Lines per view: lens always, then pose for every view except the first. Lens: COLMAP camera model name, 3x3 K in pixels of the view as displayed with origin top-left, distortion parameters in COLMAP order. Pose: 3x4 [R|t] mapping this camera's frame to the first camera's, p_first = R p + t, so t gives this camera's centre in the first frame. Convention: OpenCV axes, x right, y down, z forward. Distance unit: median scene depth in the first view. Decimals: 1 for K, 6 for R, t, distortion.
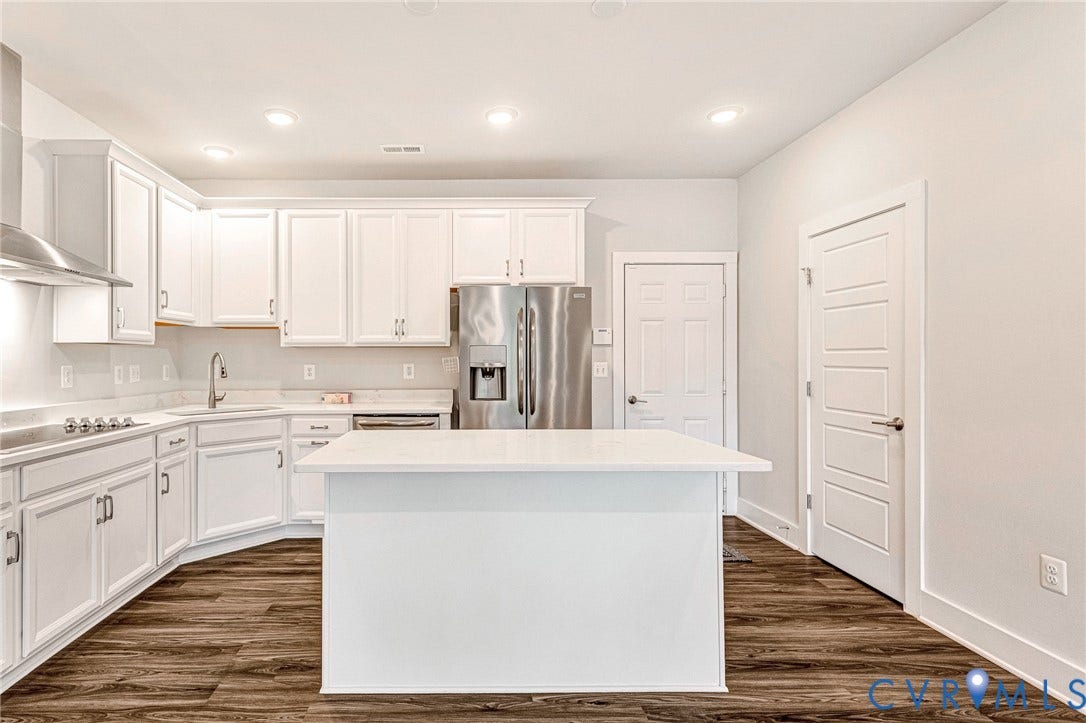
lens RADIAL K [[546.2, 0, 448.9], [0, 546.2, 360.0], [0, 0, 1]] dist [0.006310, 0.000056]
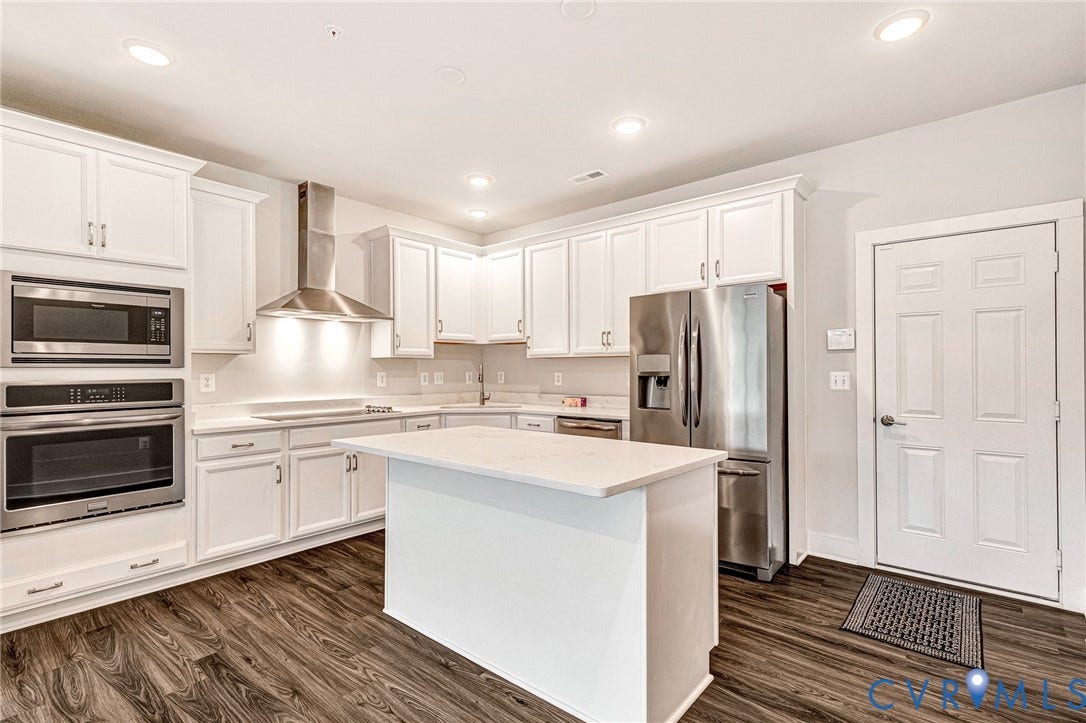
lens RADIAL K [[503.8, 0, 529.1], [0, 503.8, 368.7], [0, 0, 1]] dist [0.008312, -0.000299]
pose [[0.759503, -0.000147, -0.650504, 0.483395], [0.000236, 1.000000, 0.000050, -0.000411], [0.650504, -0.000192, 0.759503, 0.153599]]
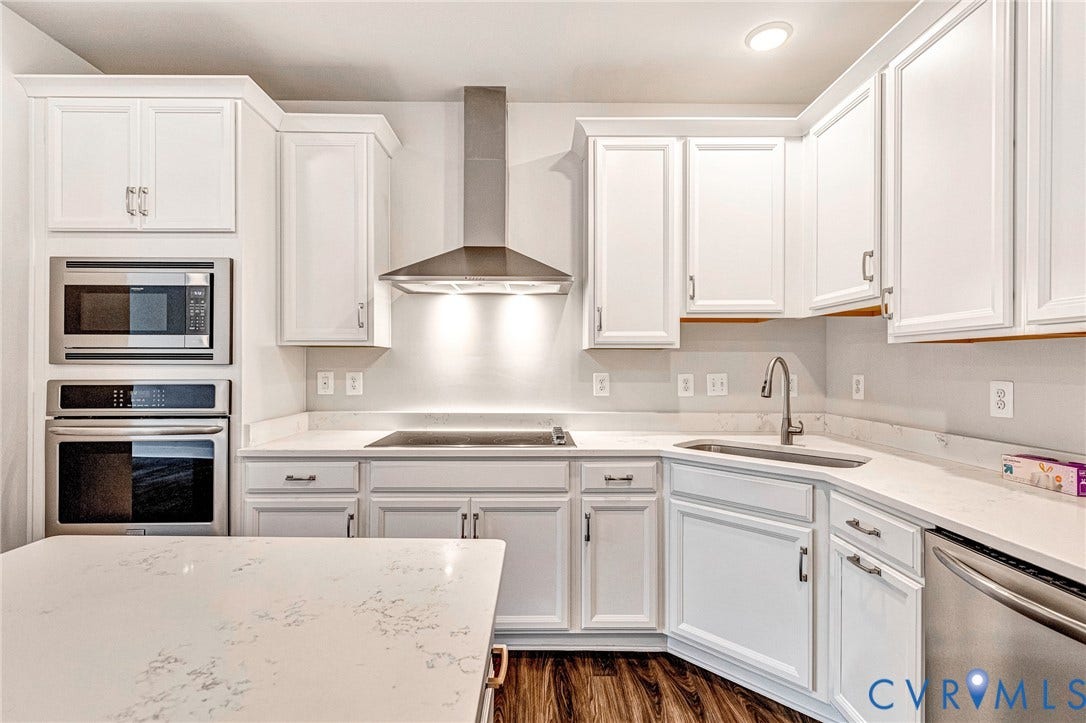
lens RADIAL K [[499.3, 0, 543.7], [0, 499.3, 363.9], [0, 0, 1]] dist [0.011235, -0.000185]
pose [[0.031493, 0.001378, -0.999503, 0.150601], [-0.004270, 0.999990, 0.001244, -0.005568], [0.999495, 0.004229, 0.031499, 0.748286]]
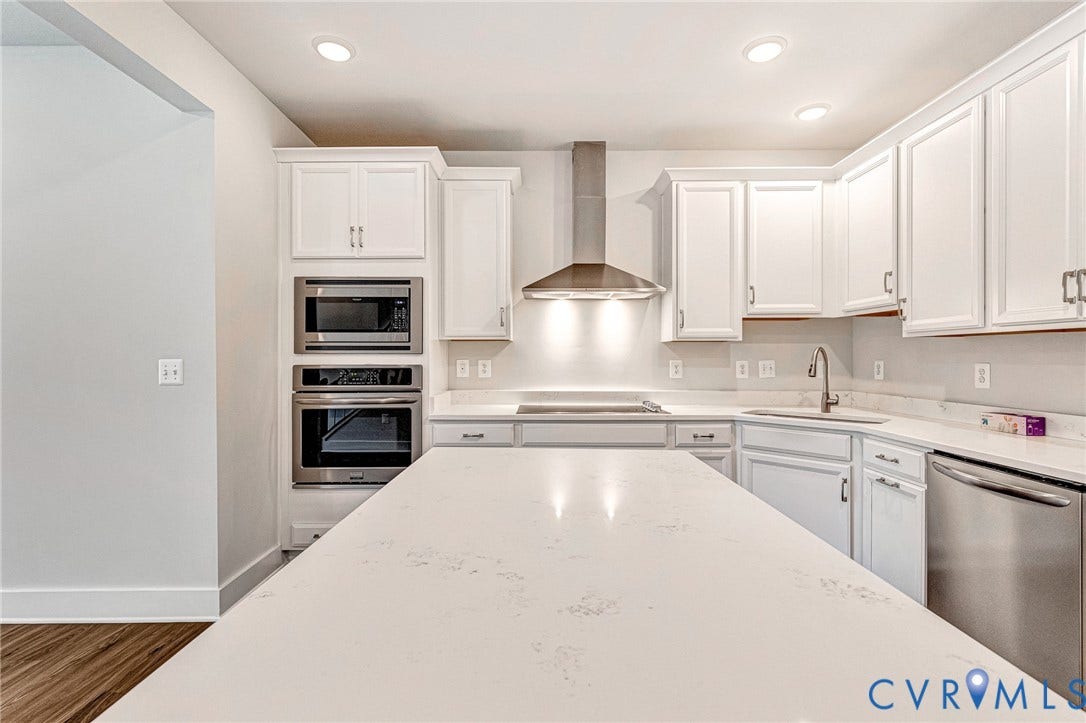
lens RADIAL K [[499.2, 0, 543.0], [0, 499.2, 356.0], [0, 0, 1]] dist [0.011178, 0.000067]
pose [[0.016535, 0.002110, -0.999861, 0.364647], [-0.002077, 0.999996, 0.002076, -0.000844], [0.999861, 0.002042, 0.016540, 0.585253]]
